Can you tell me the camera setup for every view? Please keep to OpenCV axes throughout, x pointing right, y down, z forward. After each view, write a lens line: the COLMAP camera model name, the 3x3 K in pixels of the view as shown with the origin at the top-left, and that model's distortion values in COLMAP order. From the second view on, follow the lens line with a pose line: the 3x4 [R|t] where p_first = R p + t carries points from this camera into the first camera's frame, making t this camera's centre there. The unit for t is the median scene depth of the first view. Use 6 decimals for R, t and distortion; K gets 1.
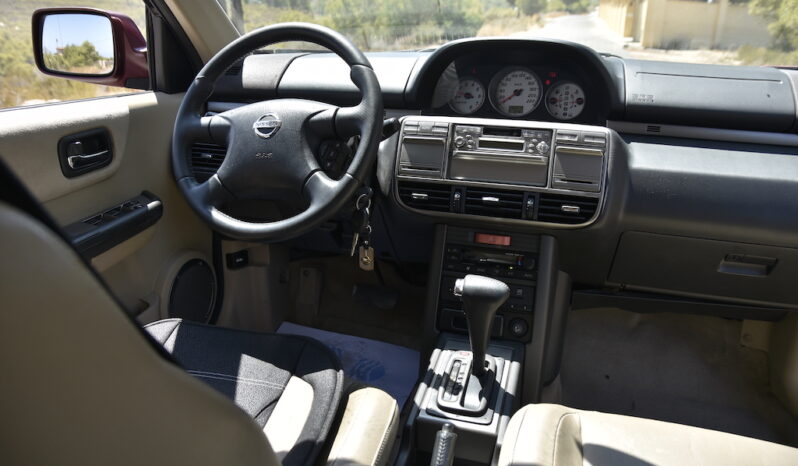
lens RADIAL K [[687.0, 0, 399.0], [0, 687.0, 233.0], [0, 0, 1]] dist [-0.001467, -0.000711]
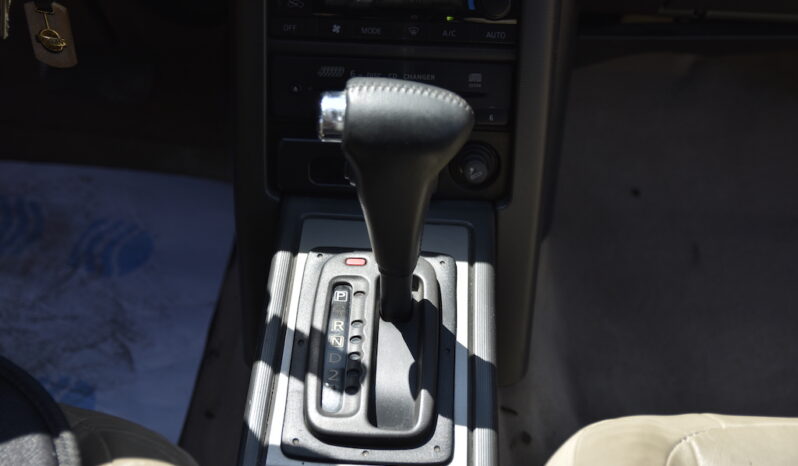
lens RADIAL K [[1130.9, 0, 399.6], [0, 1130.9, 249.2], [0, 0, 1]] dist [0.028347, 0.080397]
pose [[0.973446, -0.148731, 0.174017, 0.008897], [0.074584, 0.924762, 0.373166, -0.066970], [-0.216426, -0.350278, 0.911298, 0.396034]]
